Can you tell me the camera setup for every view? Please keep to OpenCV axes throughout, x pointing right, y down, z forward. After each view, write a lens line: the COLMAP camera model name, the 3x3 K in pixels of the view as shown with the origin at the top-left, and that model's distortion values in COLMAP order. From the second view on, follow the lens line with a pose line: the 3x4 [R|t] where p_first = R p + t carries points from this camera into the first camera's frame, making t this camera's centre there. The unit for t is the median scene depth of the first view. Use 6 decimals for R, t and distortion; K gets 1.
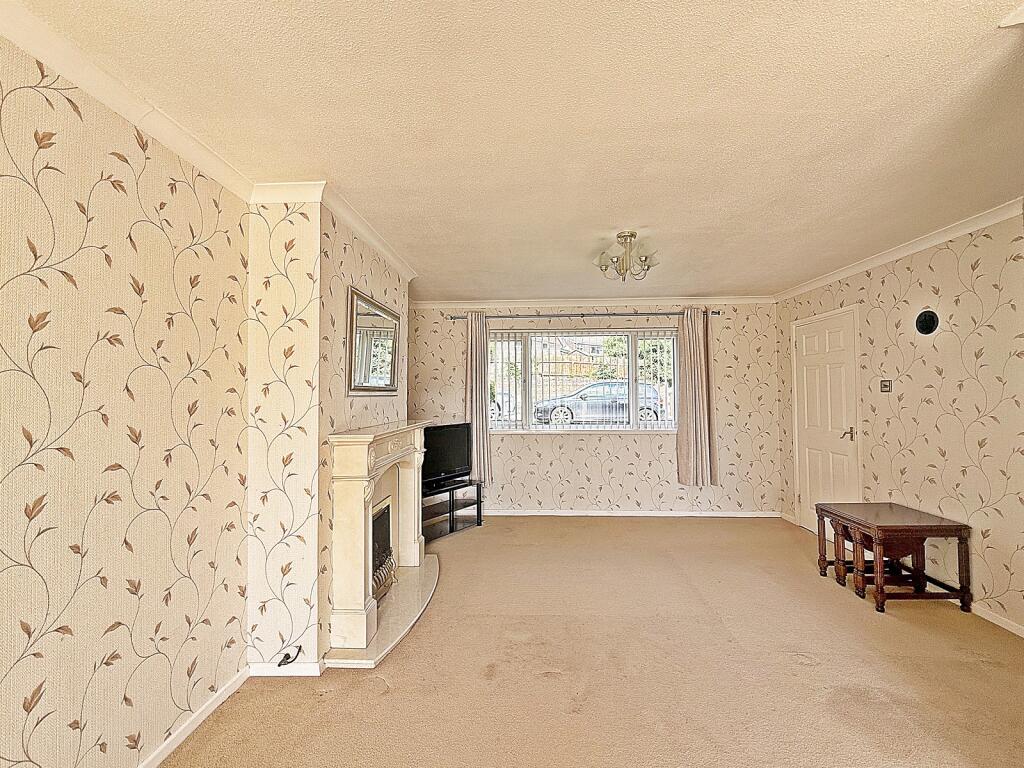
lens RADIAL K [[418.8, 0, 508.4], [0, 418.8, 383.5], [0, 0, 1]] dist [0.001960, 0.000112]
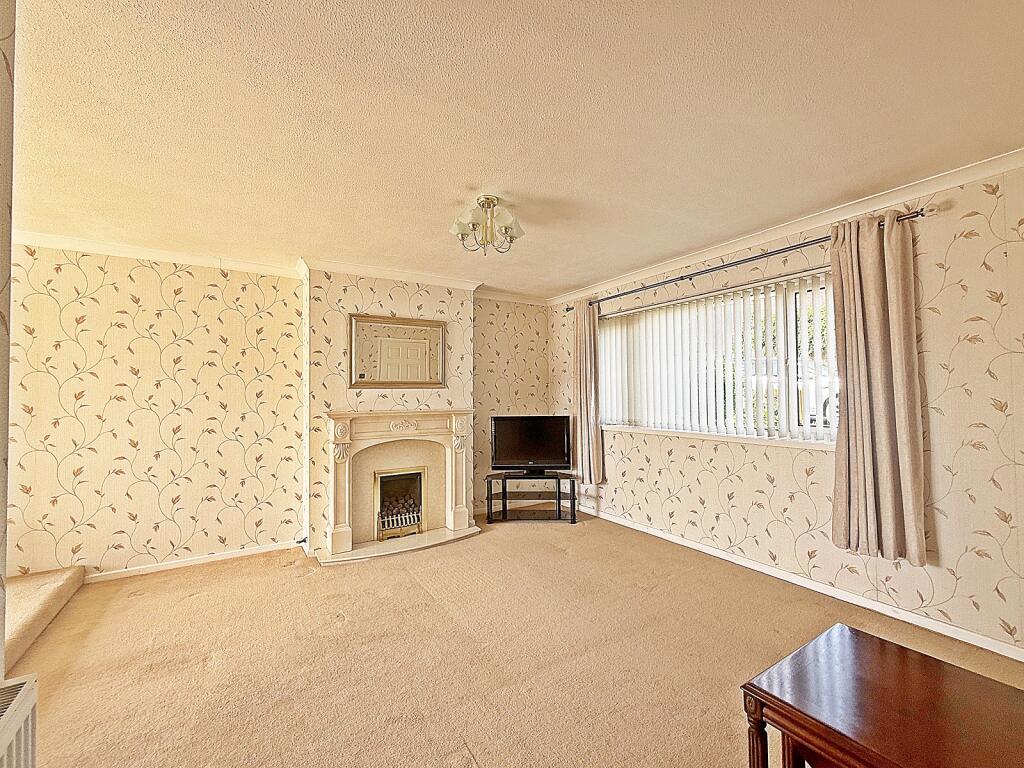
lens RADIAL K [[418.8, 0, 508.4], [0, 418.8, 383.5], [0, 0, 1]] dist [0.001960, 0.000112]
pose [[0.571996, -0.018020, -0.820058, 0.616431], [0.027870, 0.999608, -0.002526, 0.017774], [0.819782, -0.021410, 0.572275, 0.324145]]
